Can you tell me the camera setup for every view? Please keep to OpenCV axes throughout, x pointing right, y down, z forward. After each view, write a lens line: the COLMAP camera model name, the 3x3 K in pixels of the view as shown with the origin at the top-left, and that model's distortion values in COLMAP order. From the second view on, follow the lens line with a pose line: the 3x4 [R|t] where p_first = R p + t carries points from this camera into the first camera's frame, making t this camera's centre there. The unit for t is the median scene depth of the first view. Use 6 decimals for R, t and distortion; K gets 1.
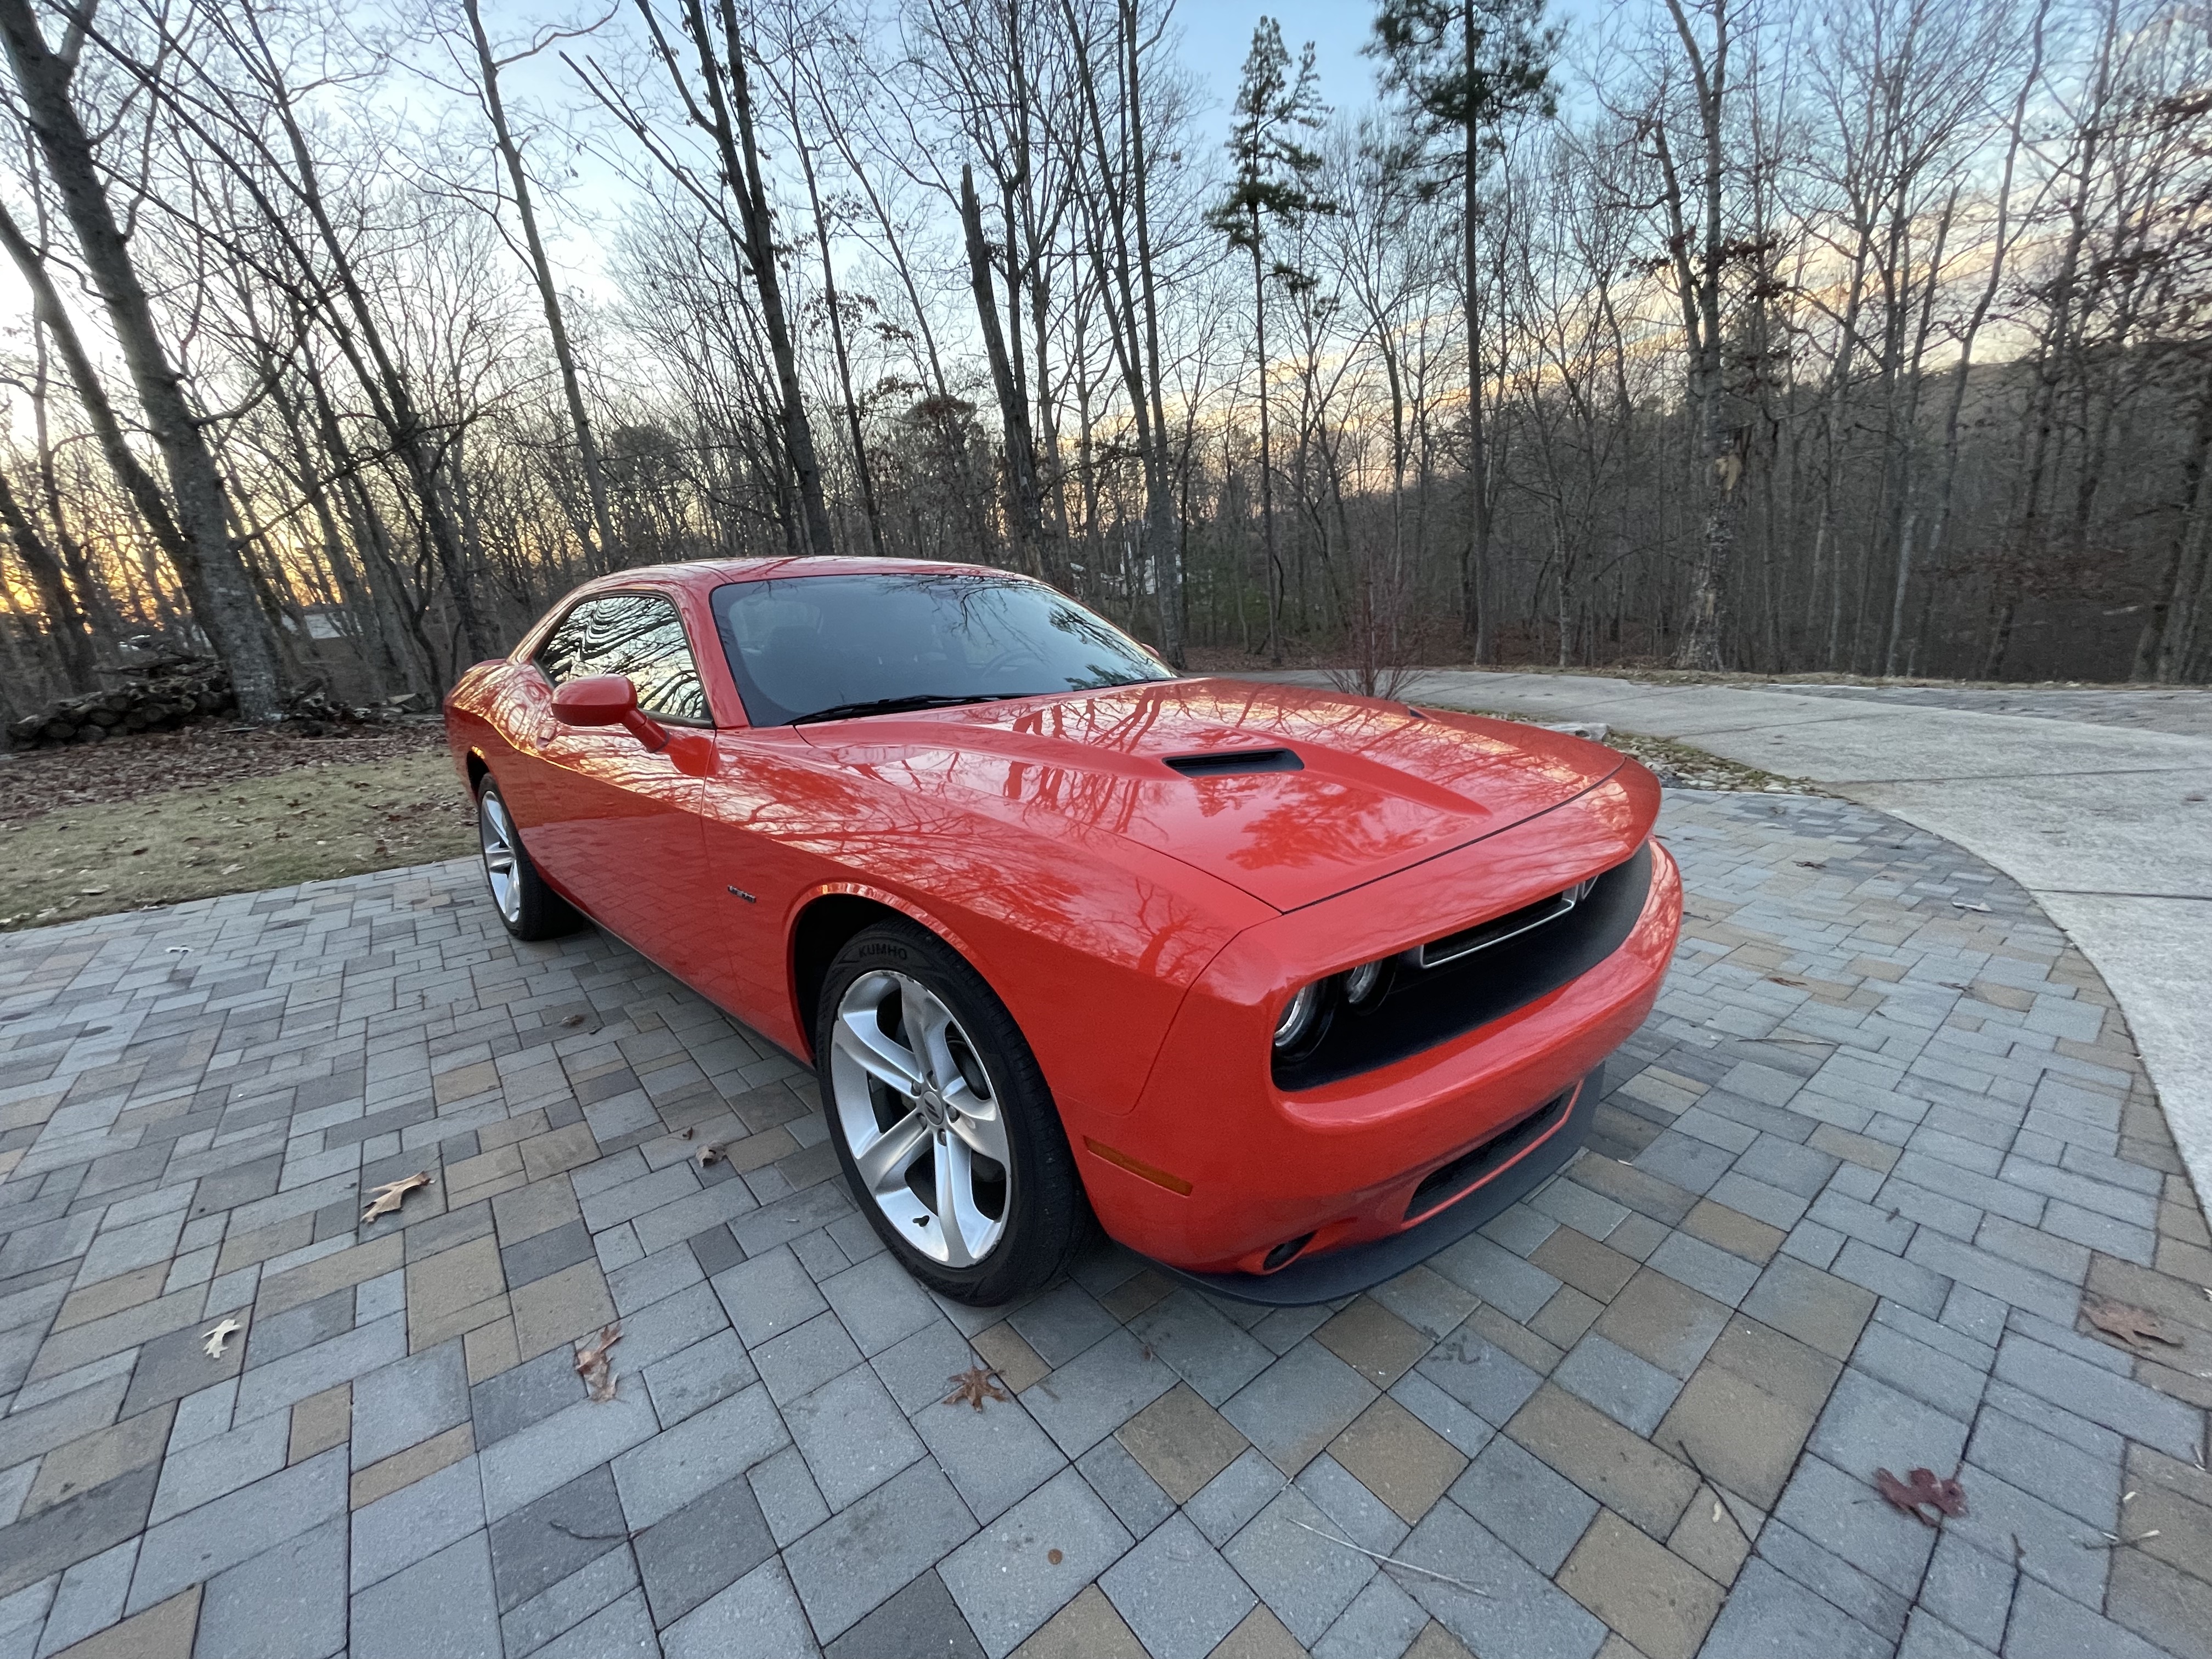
lens RADIAL K [[889.8, 0, 1110.0], [0, 889.8, 822.3], [0, 0, 1]] dist [-0.000744, -0.000205]
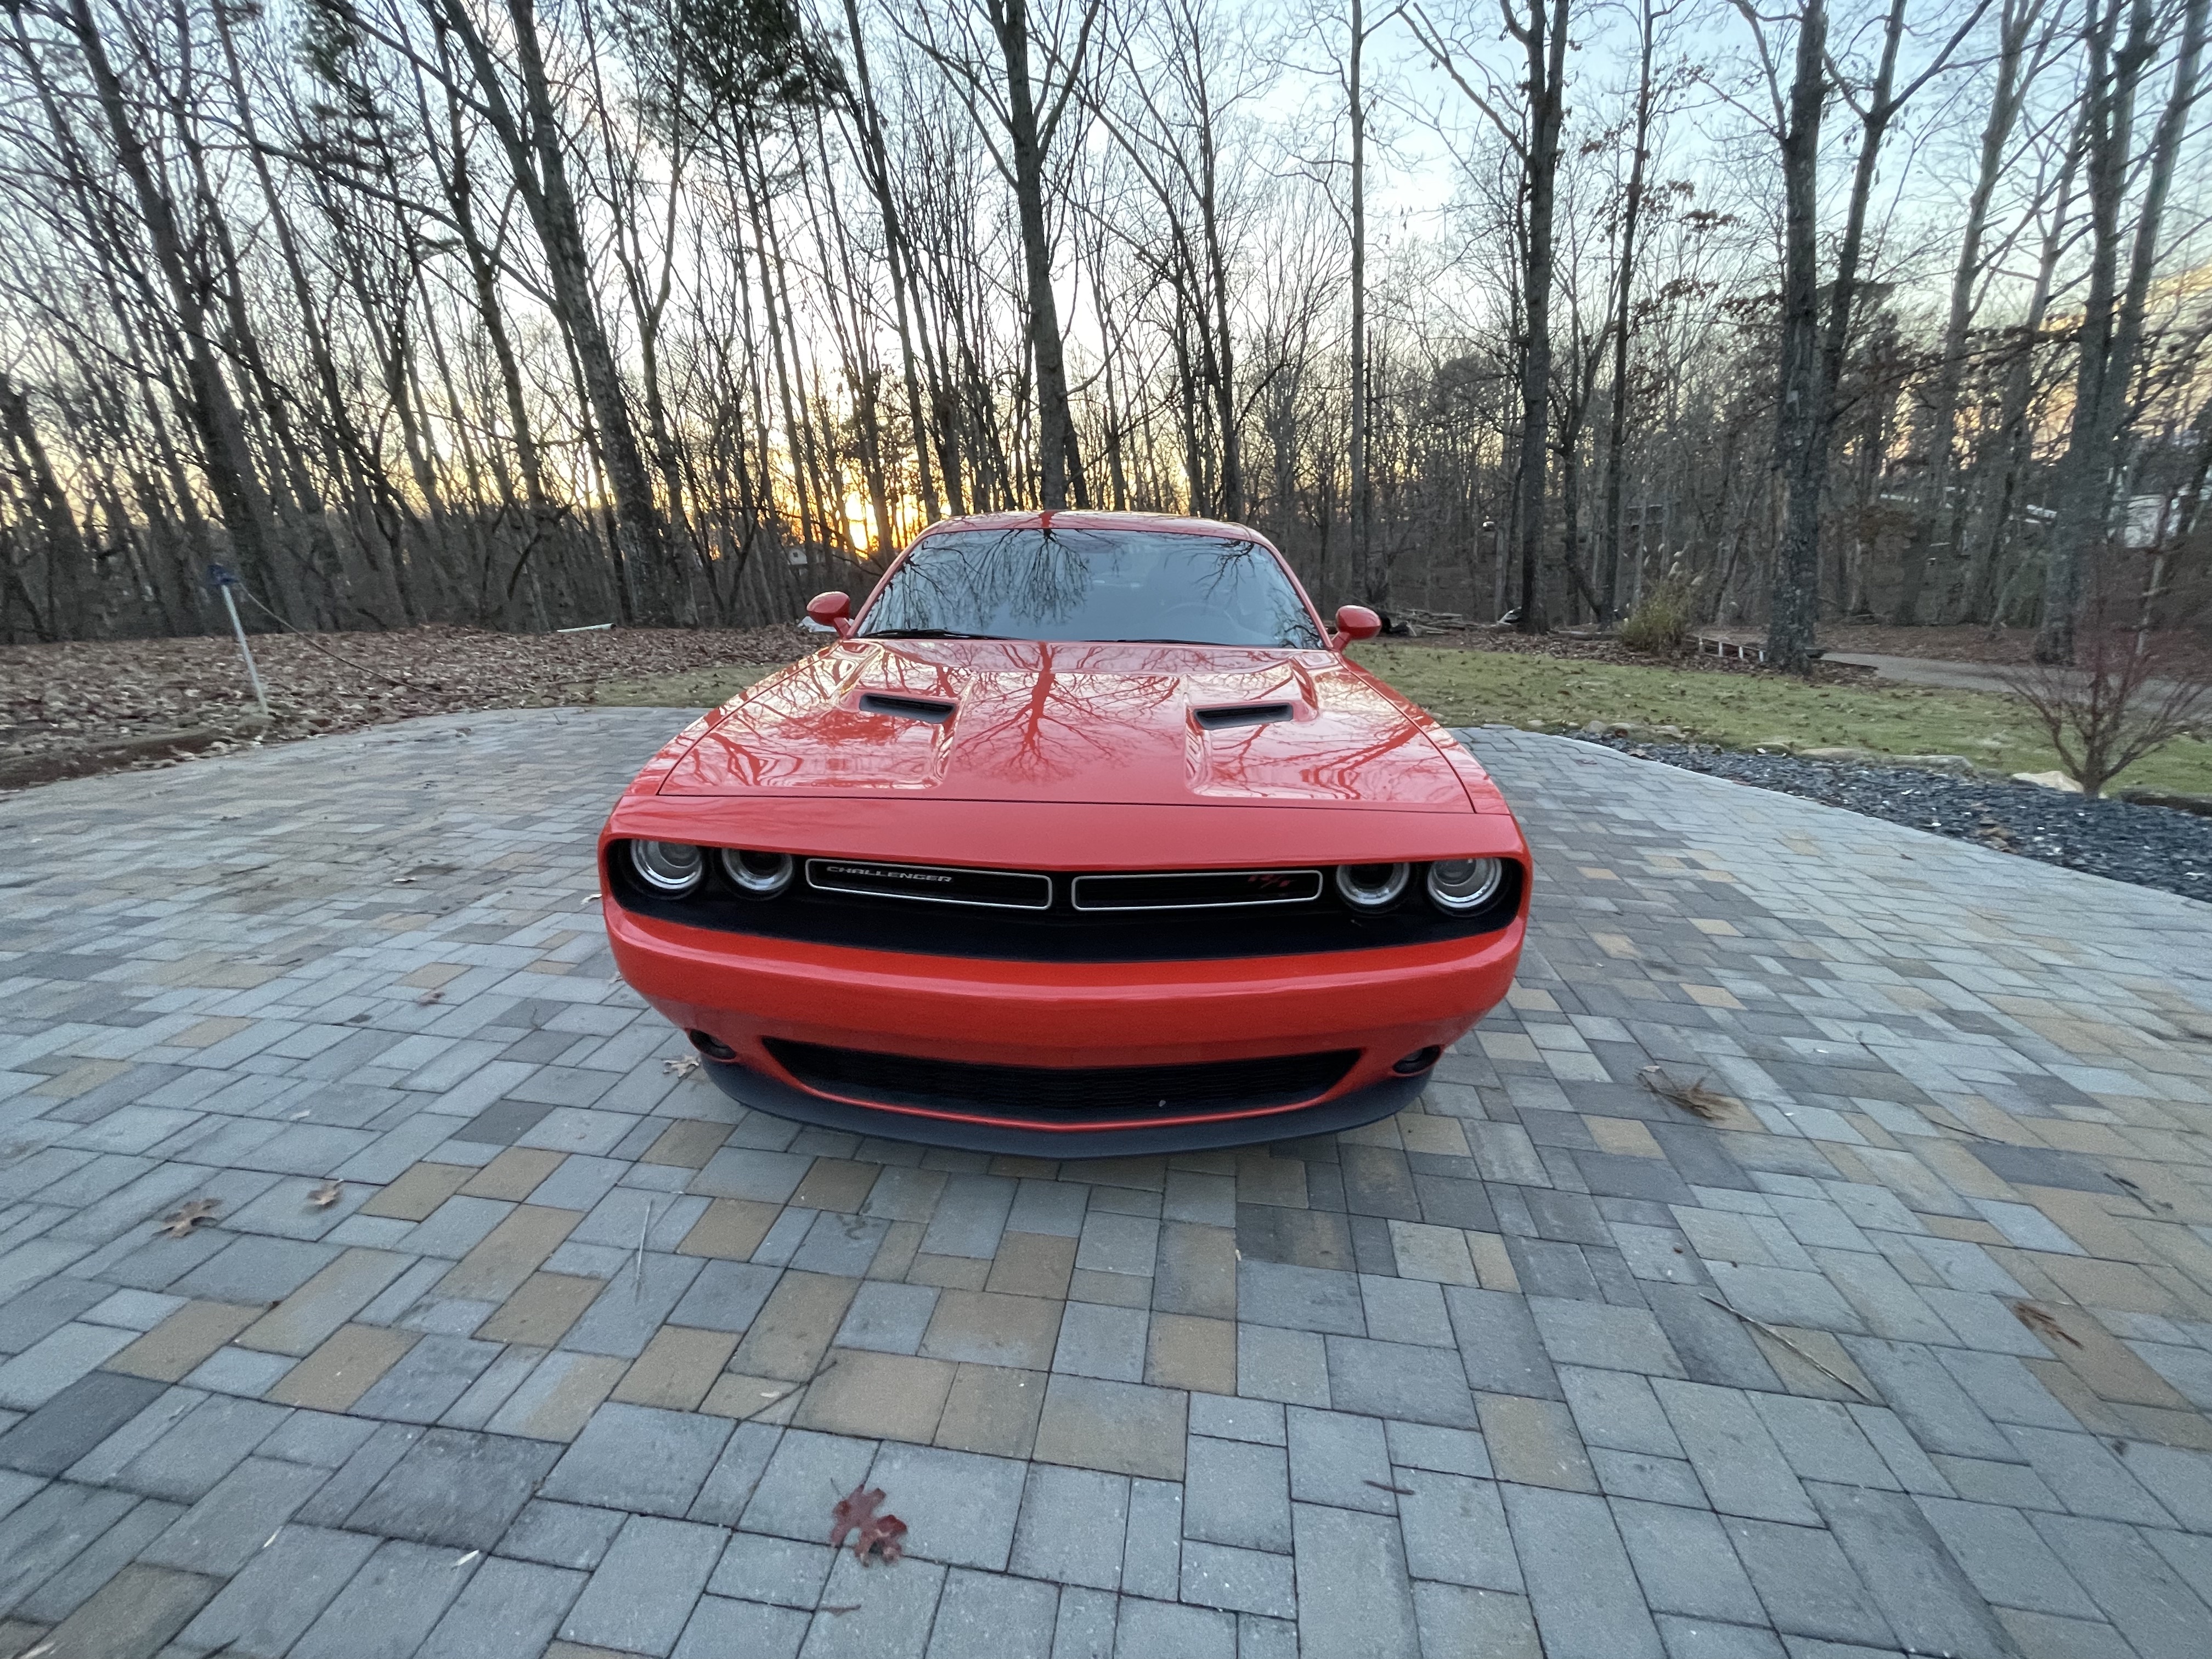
lens RADIAL K [[889.8, 0, 1110.0], [0, 889.8, 822.3], [0, 0, 1]] dist [-0.000744, -0.000205]
pose [[0.689275, 0.254435, -0.678353, 0.100160], [-0.207011, 0.966436, 0.152145, -0.013209], [0.694295, 0.035557, 0.718811, 0.028563]]
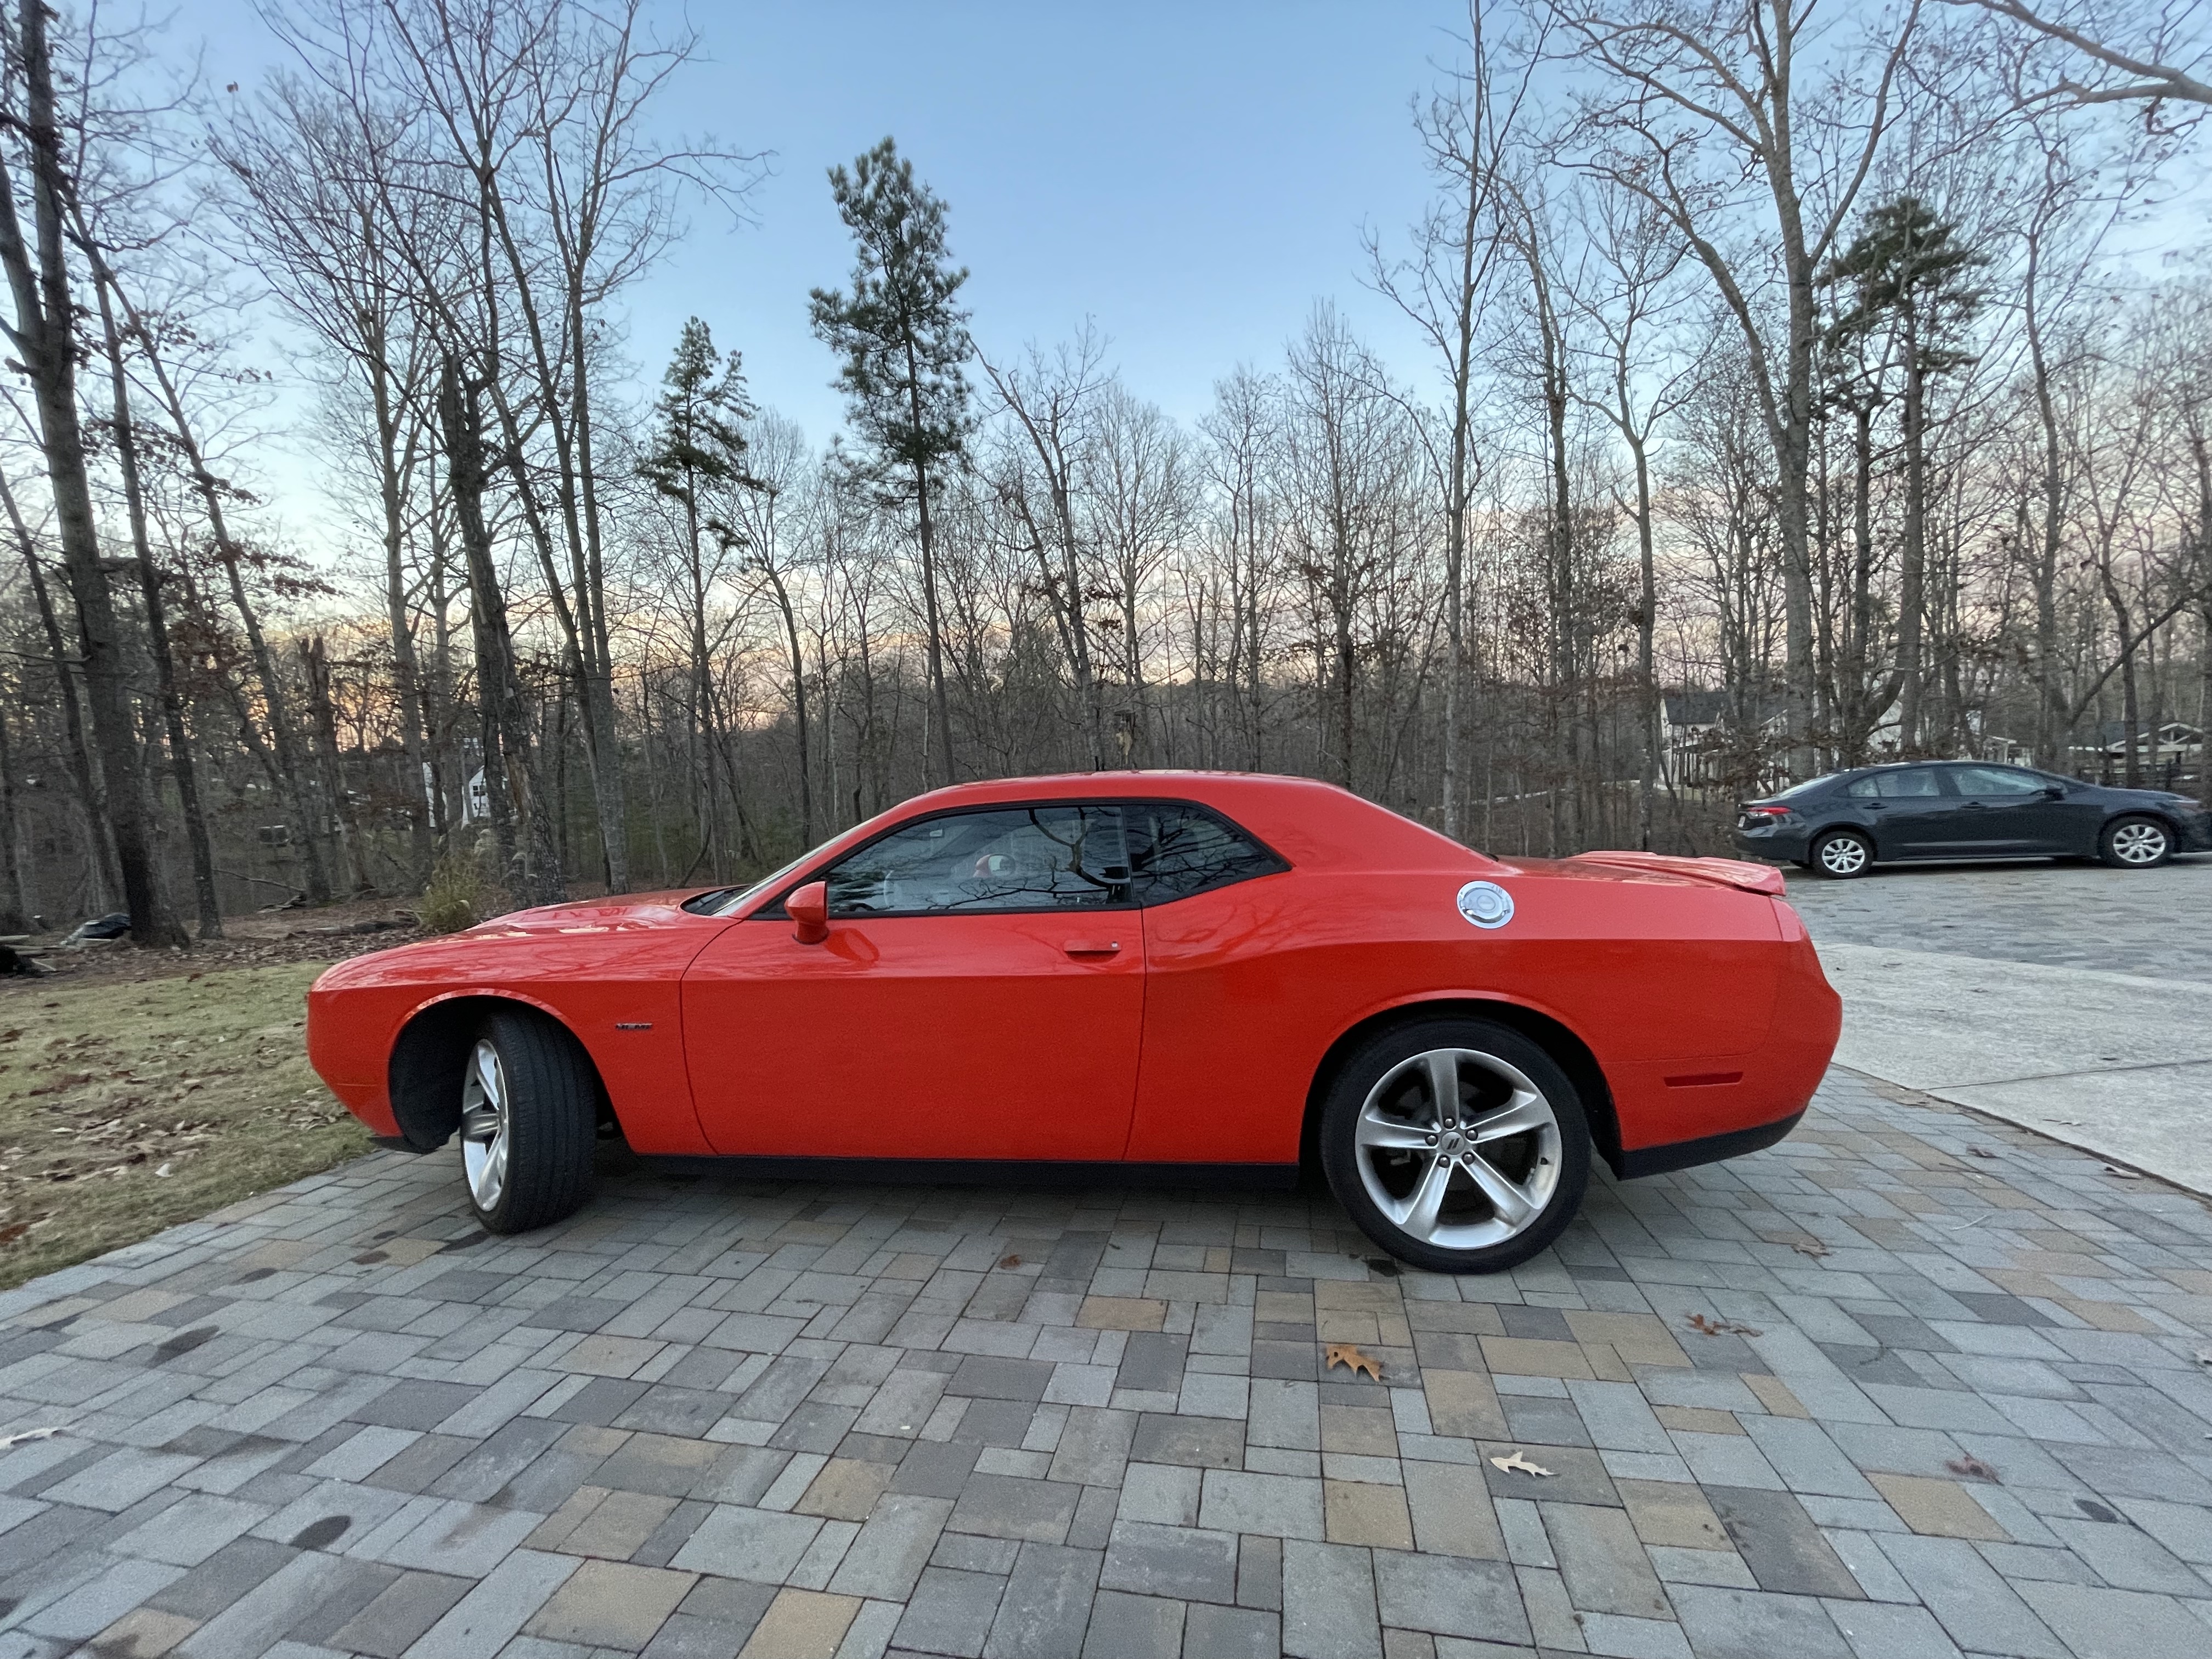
lens RADIAL K [[895.9, 0, 1106.1], [0, 895.9, 817.1], [0, 0, 1]] dist [-0.003087, -0.000088]
pose [[0.768352, 0.022091, 0.639646, -0.176061], [0.146027, 0.966994, -0.208805, -0.001174], [-0.623146, 0.253842, 0.739766, 0.026946]]
